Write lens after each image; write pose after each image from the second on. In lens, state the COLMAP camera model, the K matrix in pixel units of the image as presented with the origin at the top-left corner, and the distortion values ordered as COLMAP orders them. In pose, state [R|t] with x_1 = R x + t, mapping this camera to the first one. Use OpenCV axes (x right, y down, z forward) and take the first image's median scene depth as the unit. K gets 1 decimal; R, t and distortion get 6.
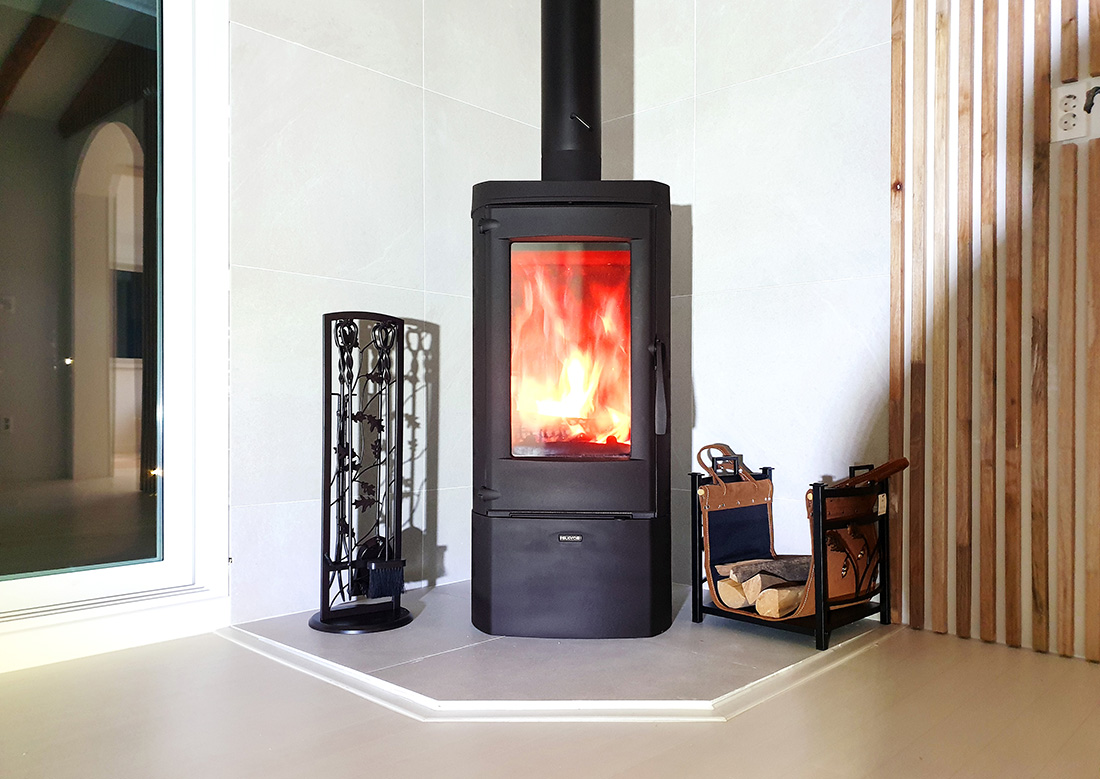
lens RADIAL K [[835.1, 0, 557.6], [0, 835.1, 349.6], [0, 0, 1]] dist [0.022381, 0.003562]
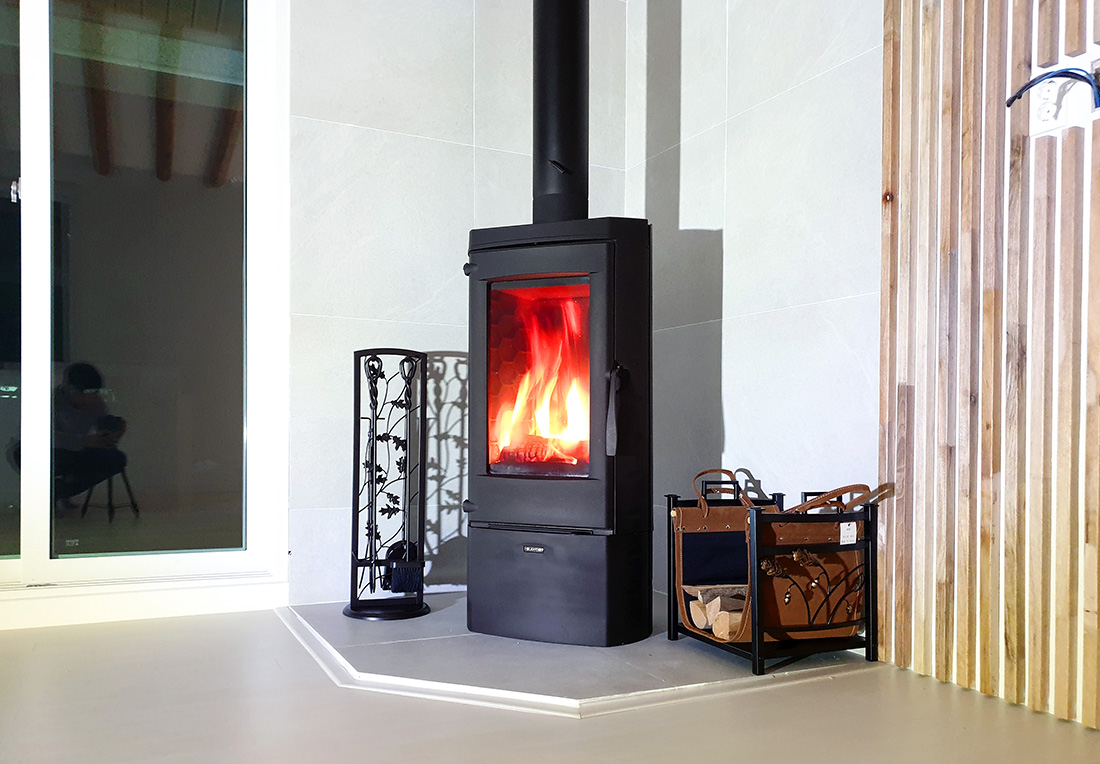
lens RADIAL K [[885.7, 0, 614.2], [0, 885.7, 369.9], [0, 0, 1]] dist [0.041469, -0.037769]
pose [[0.929123, -0.020873, -0.369181, 0.527848], [0.018438, 0.999779, -0.010123, 0.003728], [0.369311, 0.002598, 0.929302, -0.041821]]
